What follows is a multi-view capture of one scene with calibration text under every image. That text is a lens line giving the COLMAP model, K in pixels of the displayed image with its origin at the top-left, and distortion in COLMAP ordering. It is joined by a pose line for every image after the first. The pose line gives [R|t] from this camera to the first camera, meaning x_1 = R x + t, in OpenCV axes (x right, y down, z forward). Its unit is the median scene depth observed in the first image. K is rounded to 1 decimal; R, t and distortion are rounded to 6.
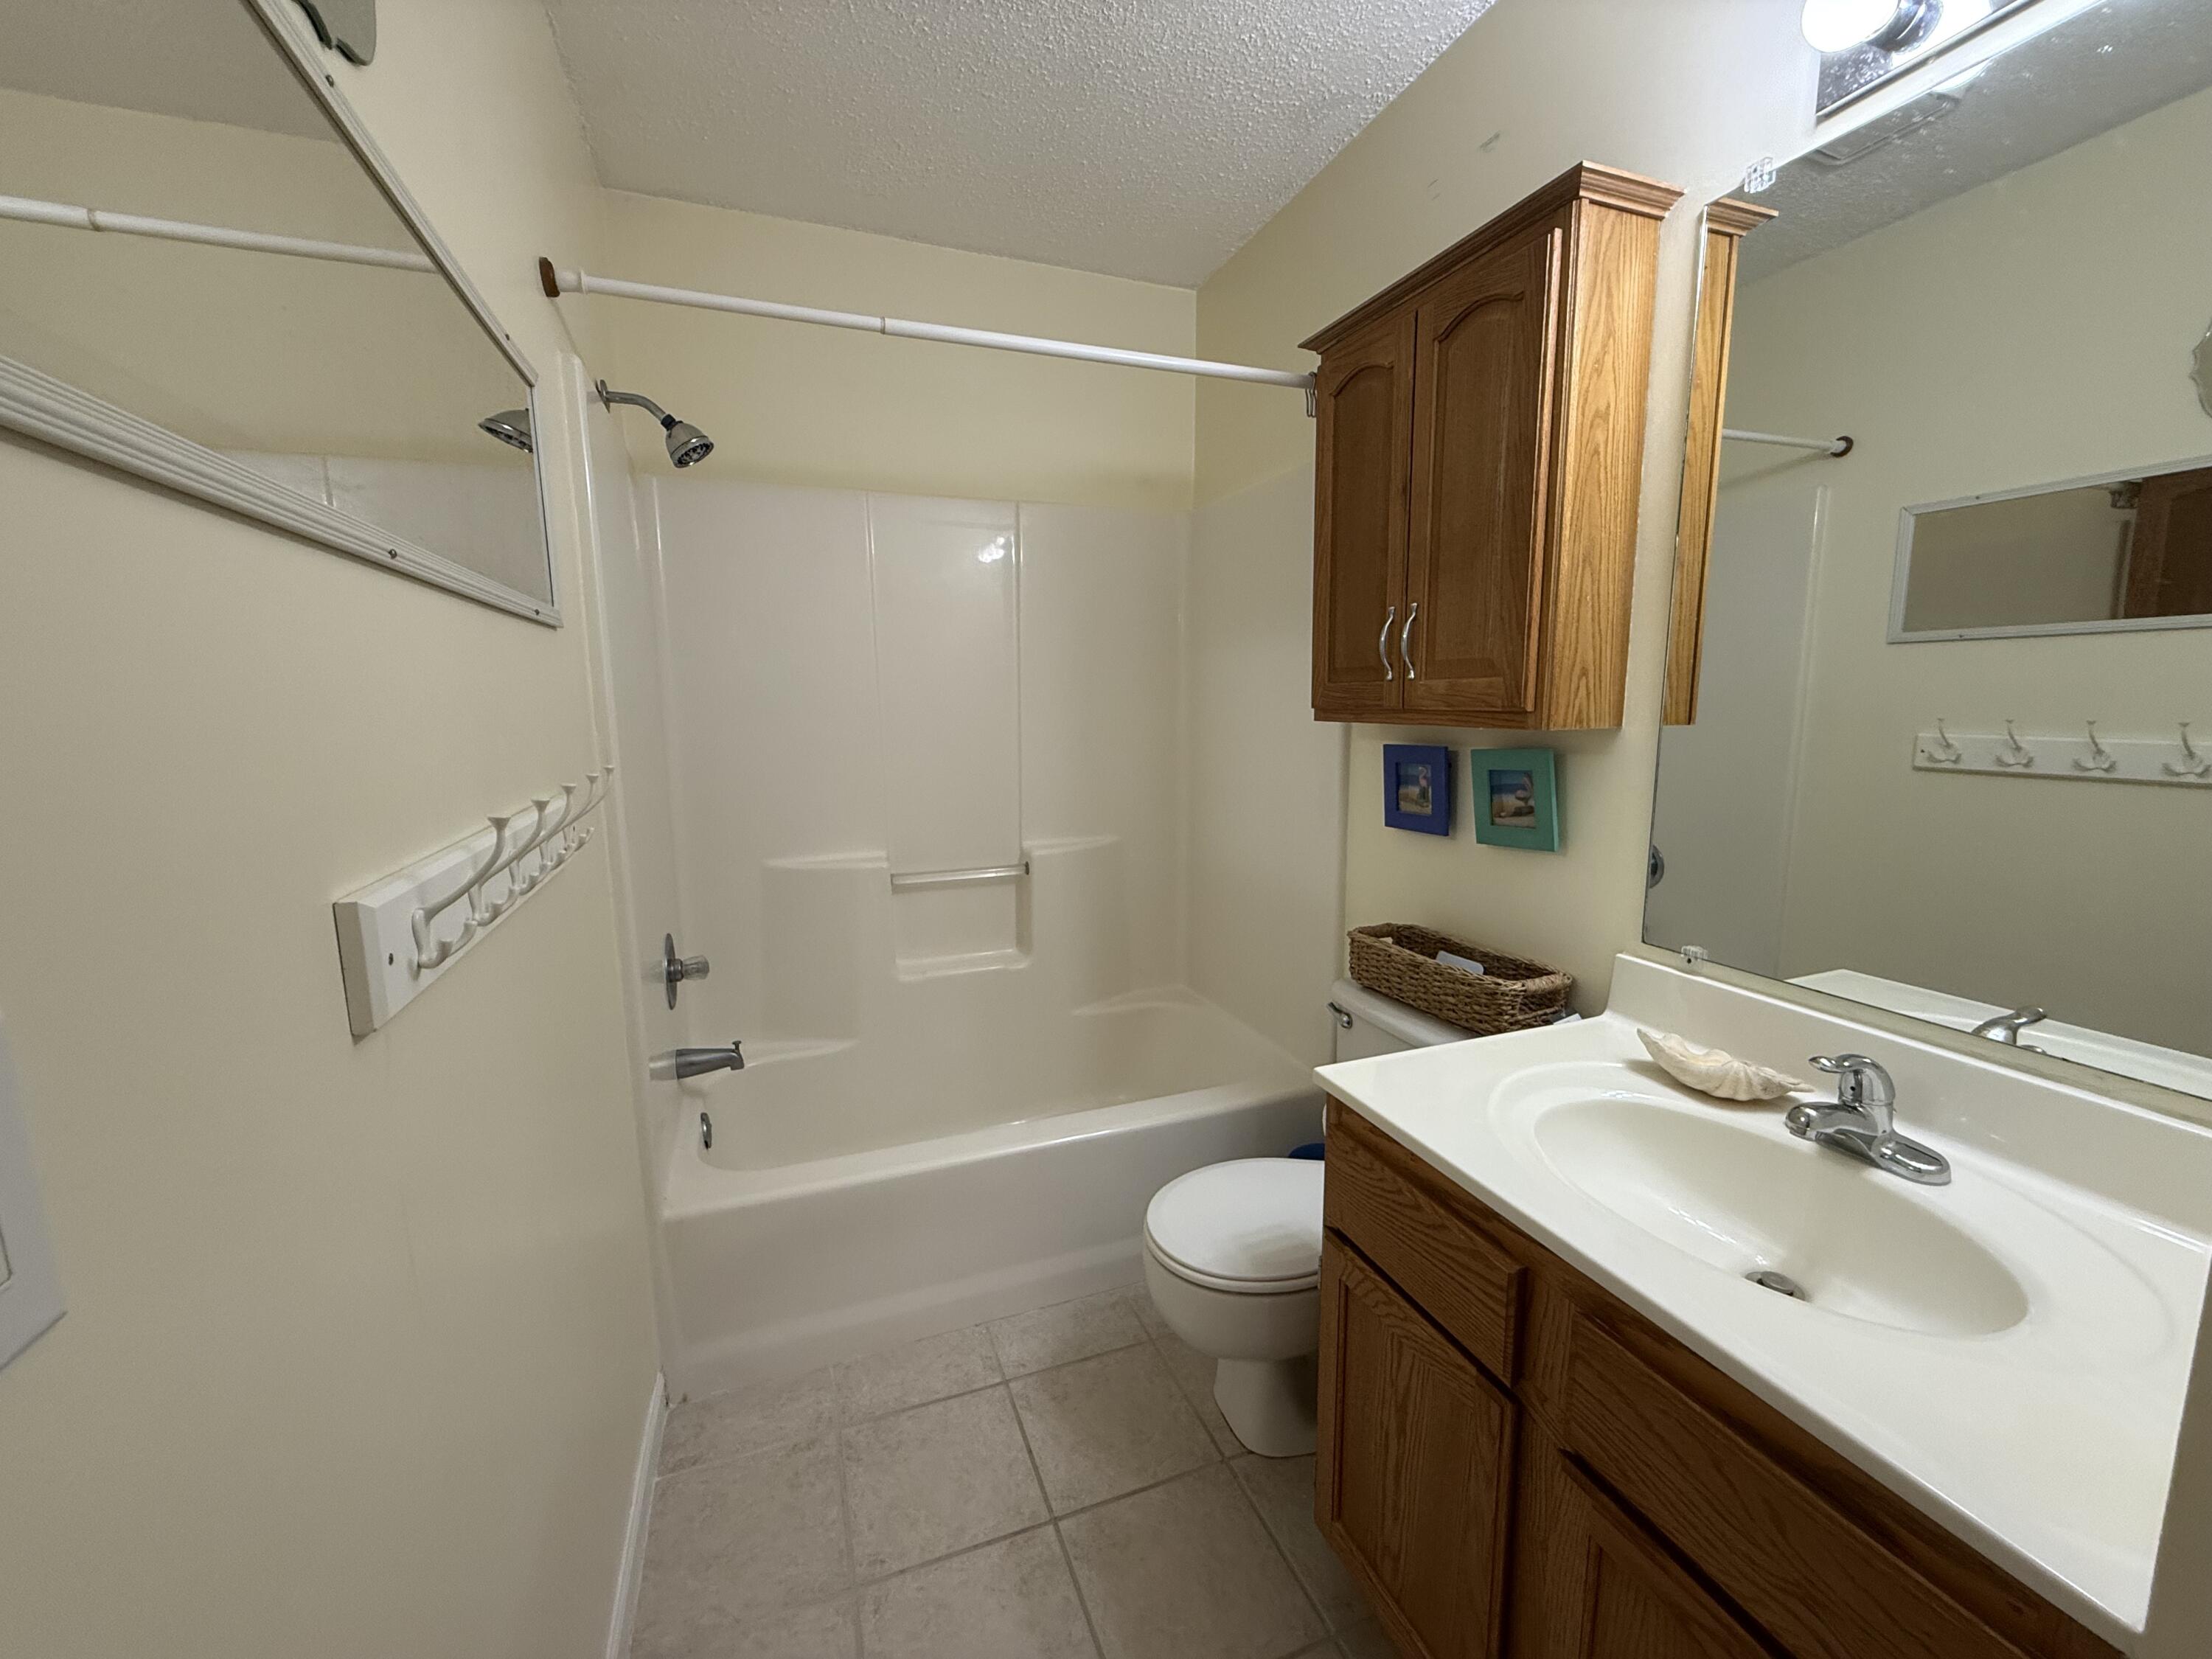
lens RADIAL K [[878.2, 0, 1104.3], [0, 878.2, 820.5], [0, 0, 1]] dist [0.000375, 0.000372]
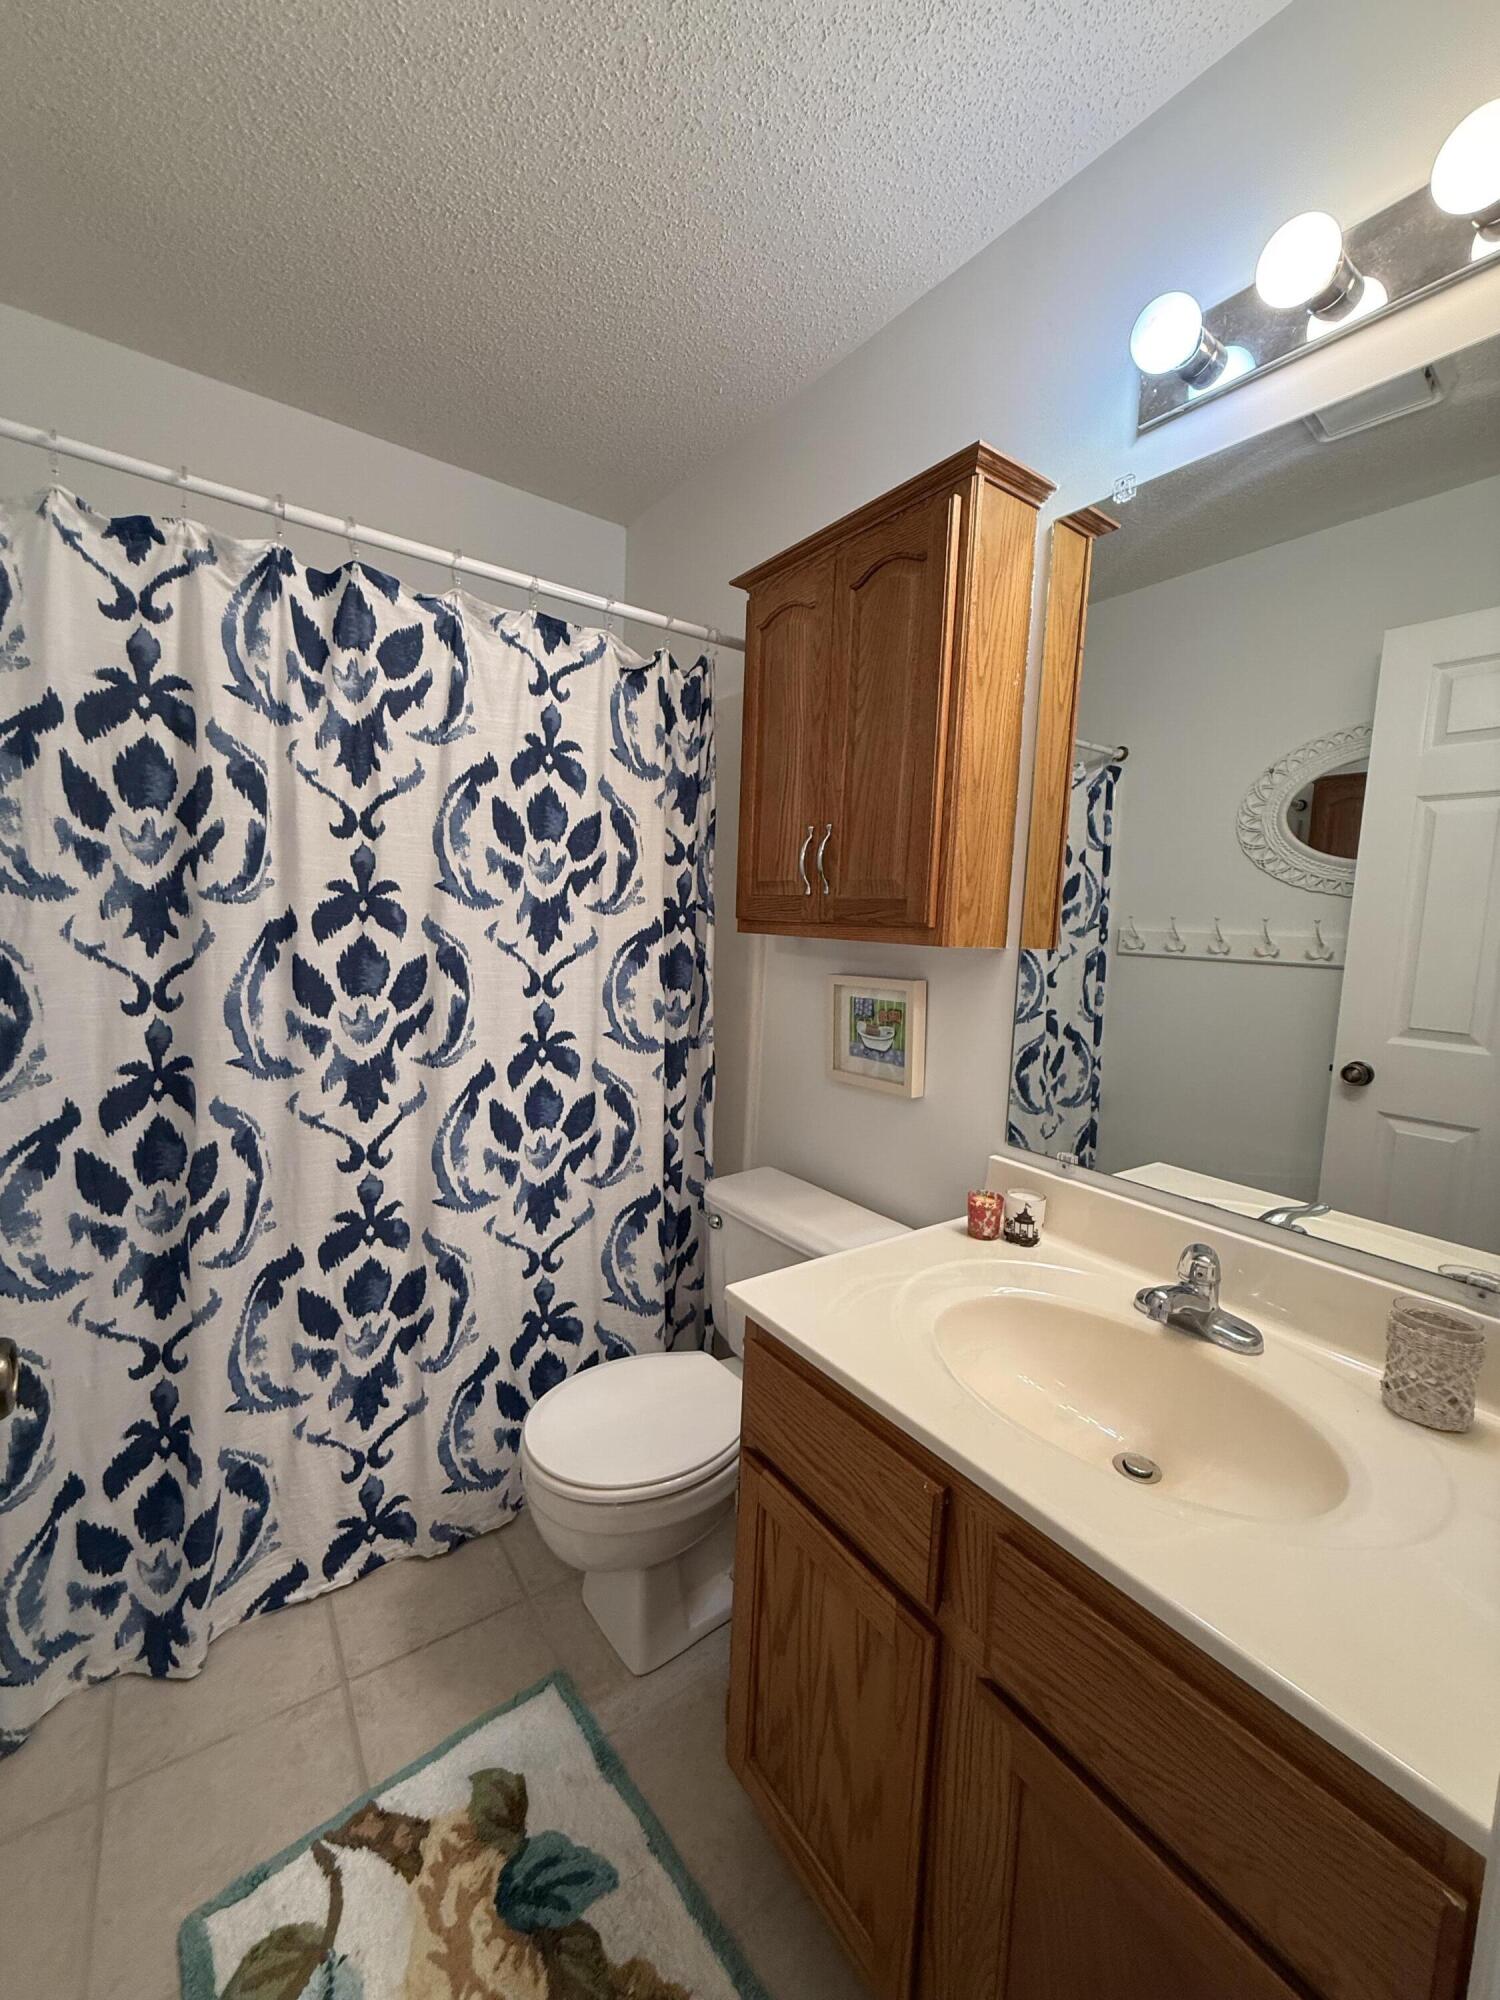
lens RADIAL K [[794.0, 0, 738.0], [0, 794.0, 1014.2], [0, 0, 1]] dist [0.000375, 0.000372]
pose [[0.962054, 0.025602, 0.271656, -0.005302], [-0.023524, 0.999664, -0.010904, -0.009769], [-0.271844, 0.004099, 0.962333, 0.152957]]
